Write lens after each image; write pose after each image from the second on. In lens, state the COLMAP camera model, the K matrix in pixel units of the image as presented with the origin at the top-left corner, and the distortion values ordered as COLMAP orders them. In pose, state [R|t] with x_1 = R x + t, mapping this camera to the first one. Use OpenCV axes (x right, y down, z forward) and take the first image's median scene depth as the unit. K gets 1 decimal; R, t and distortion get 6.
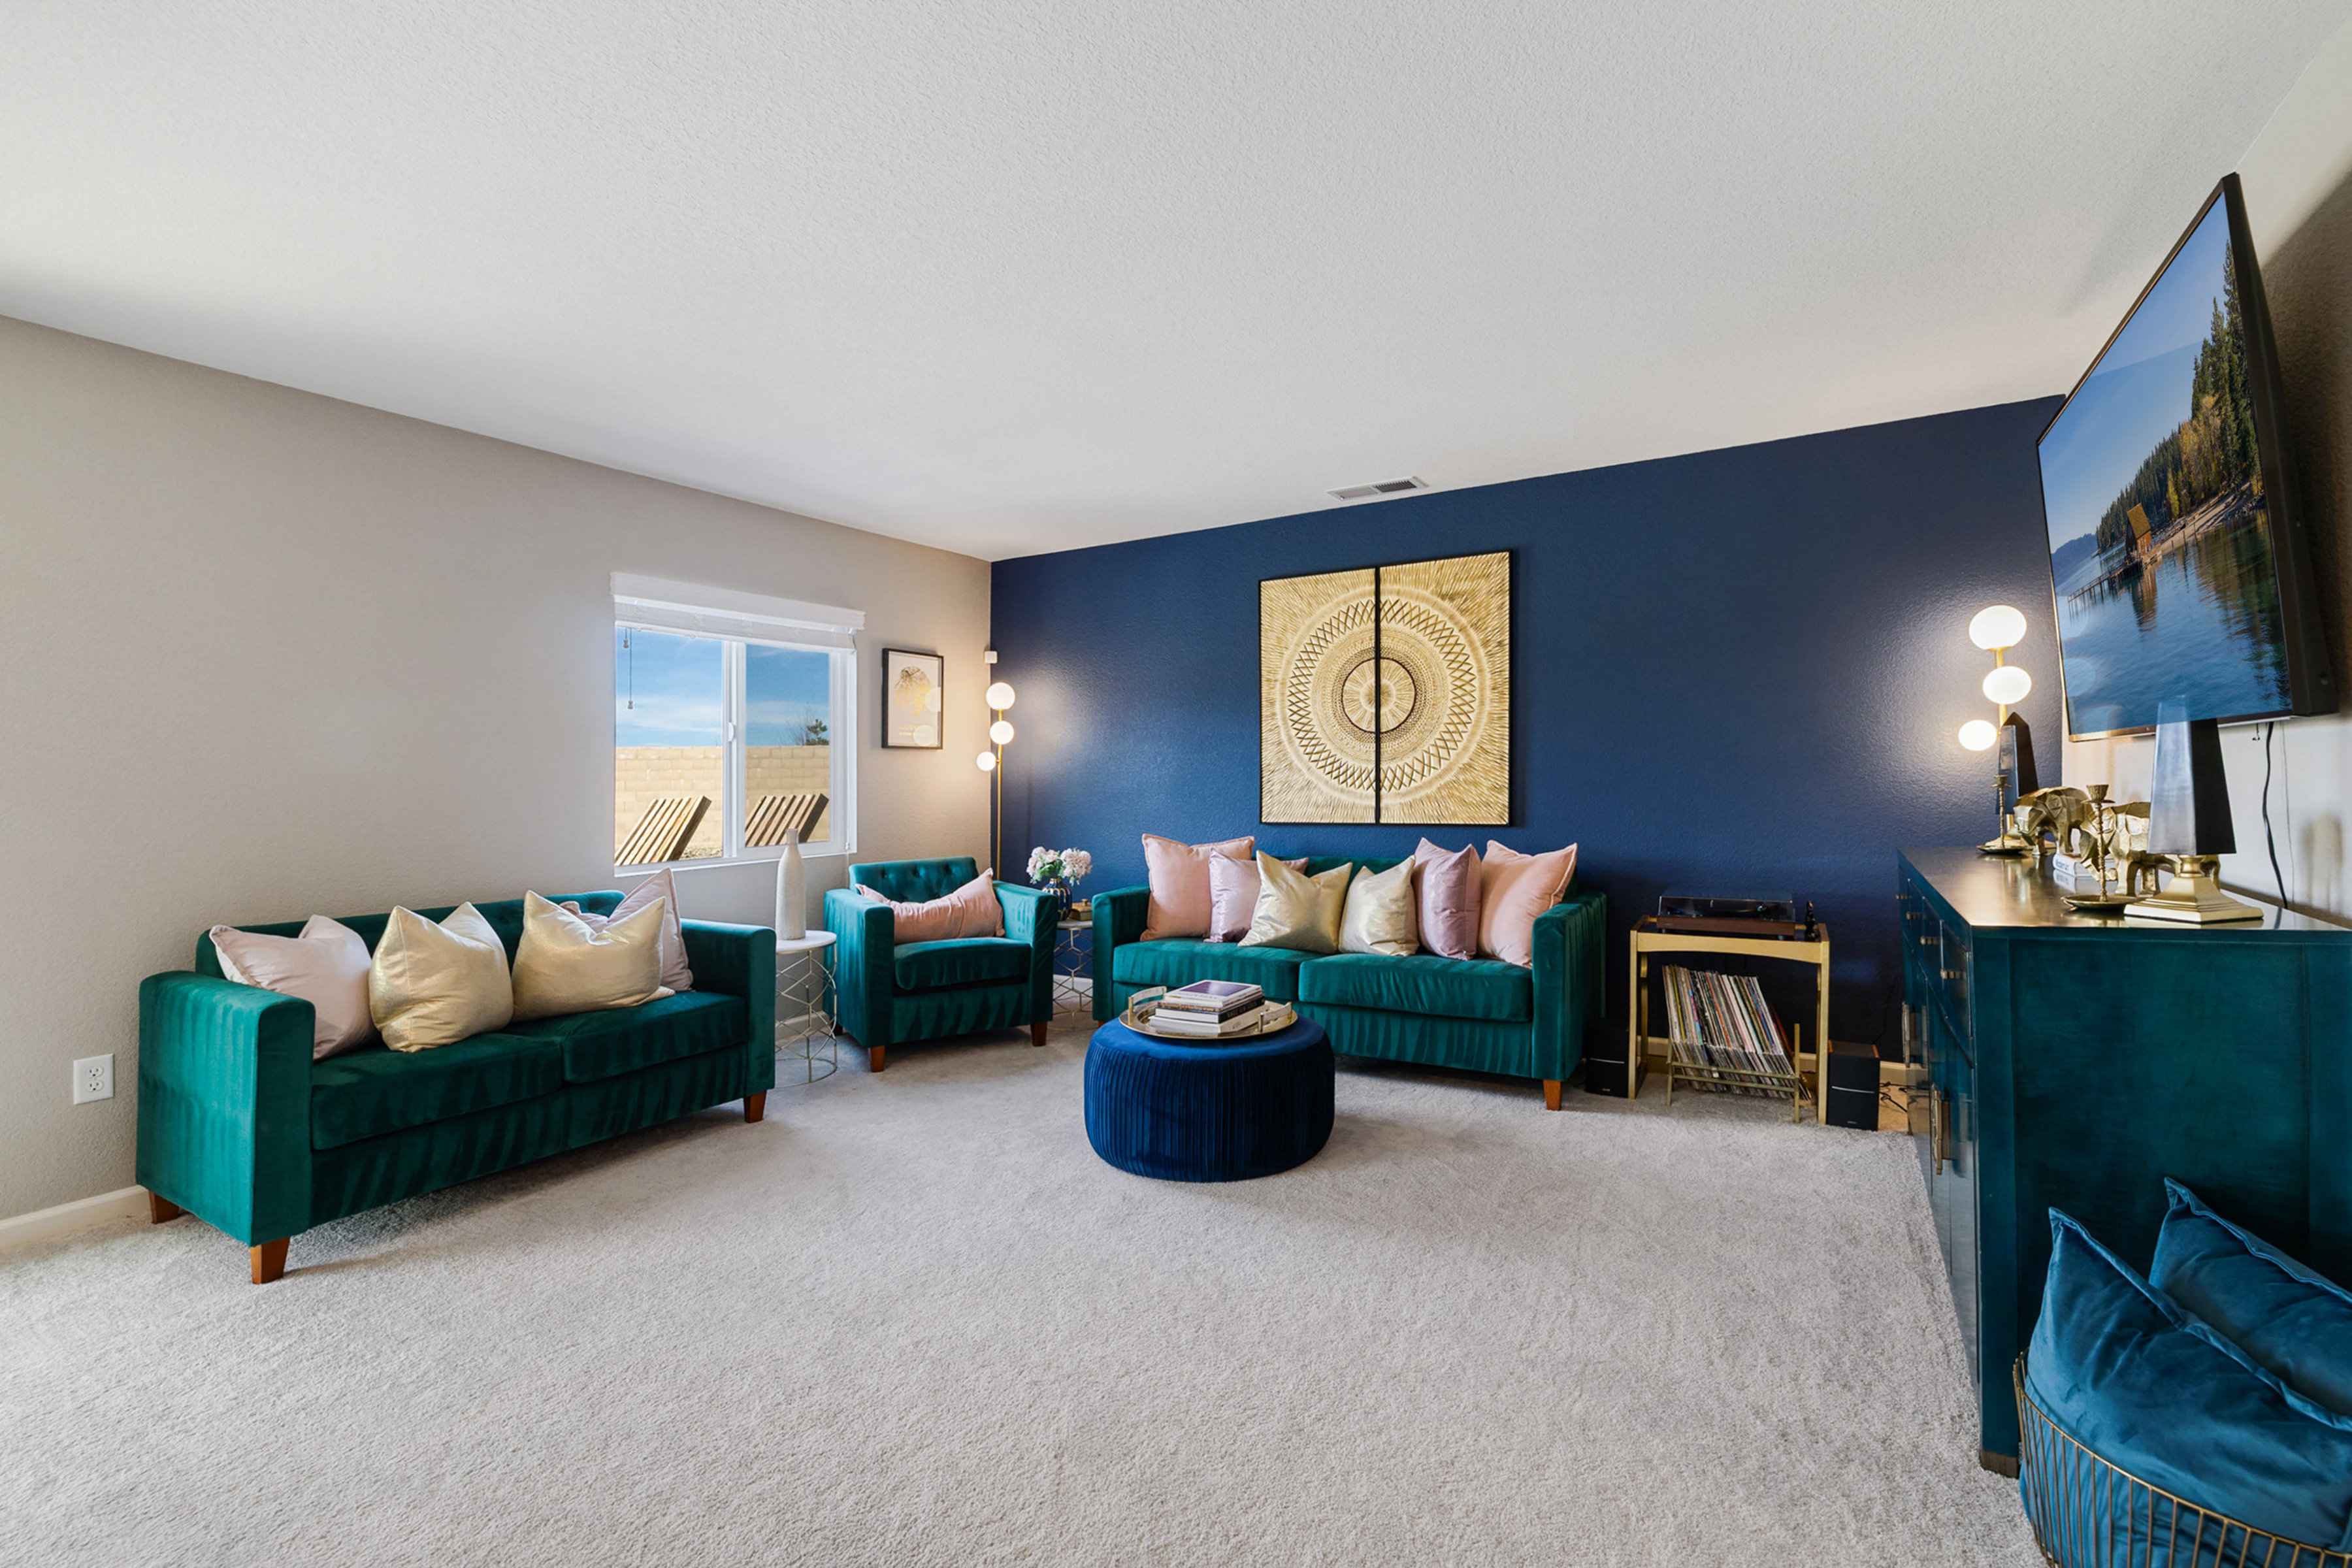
lens RADIAL K [[1034.2, 0, 1173.9], [0, 1034.2, 747.2], [0, 0, 1]] dist [-0.001061, 0.000007]
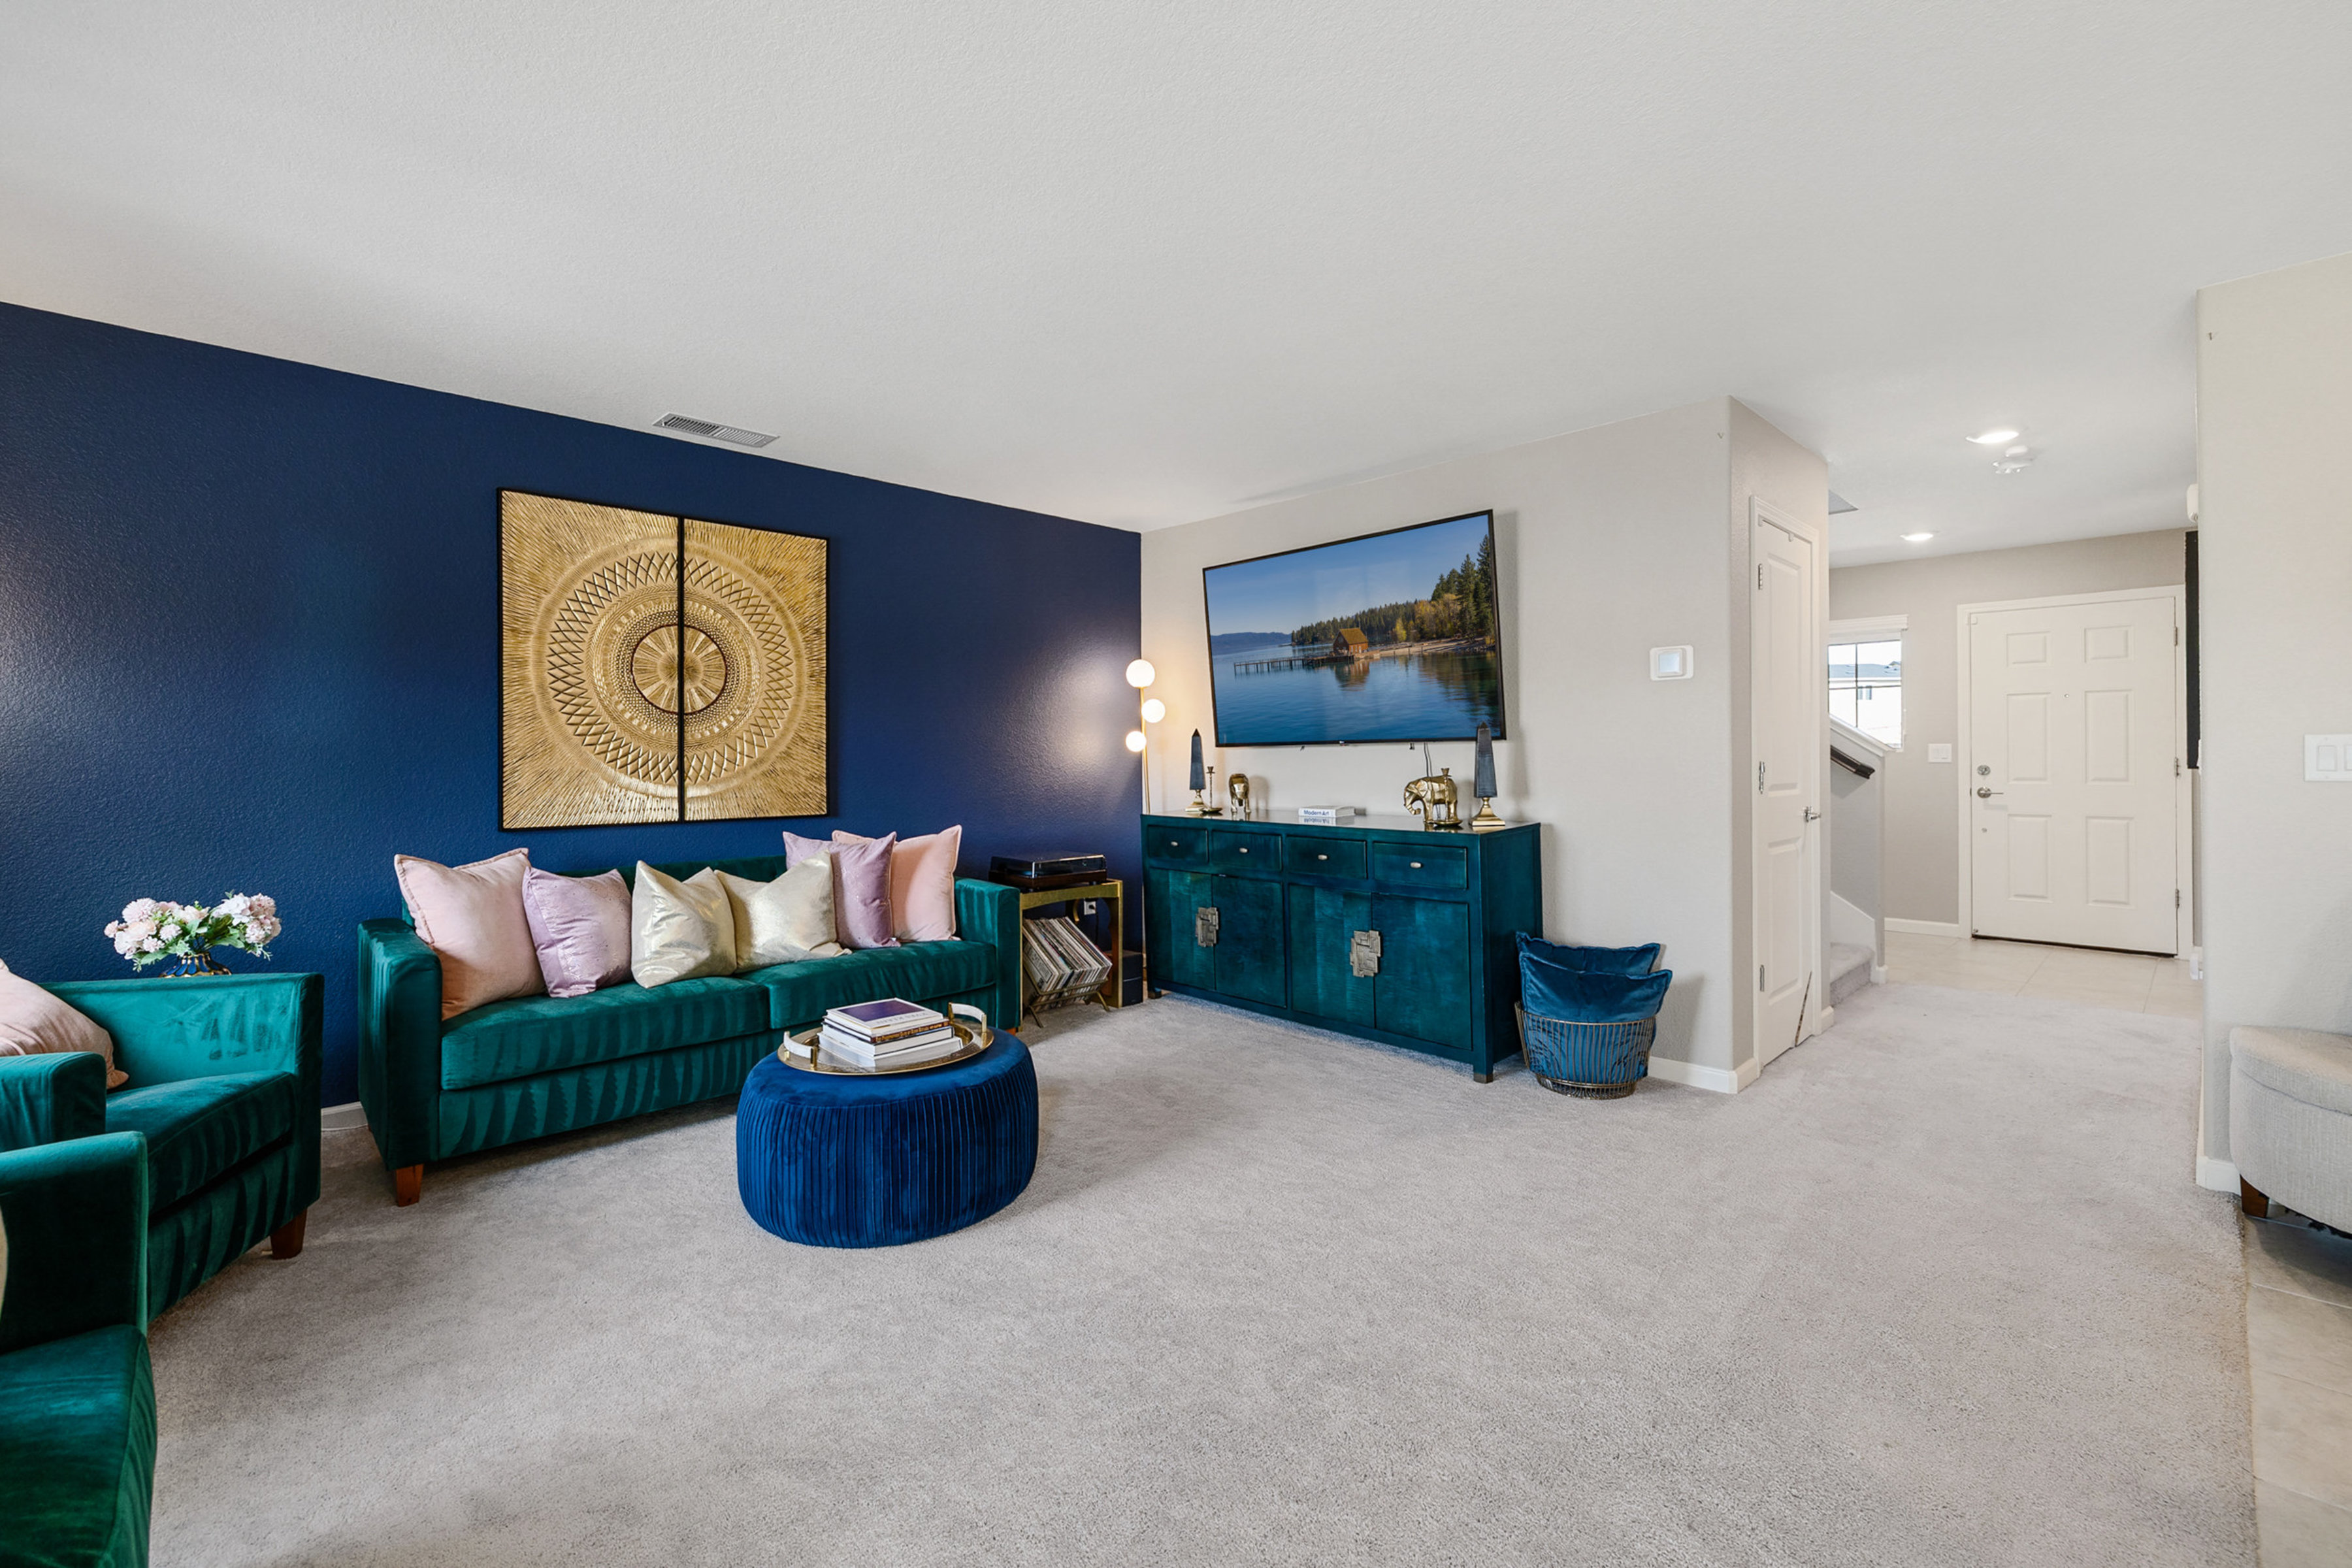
lens RADIAL K [[1034.2, 0, 1173.9], [0, 1034.2, 747.2], [0, 0, 1]] dist [-0.001061, 0.000007]
pose [[0.245814, 0.026037, 0.968967, -0.536164], [-0.022754, 0.999519, -0.021086, 0.022987], [-0.969050, -0.016864, 0.246288, 0.413872]]
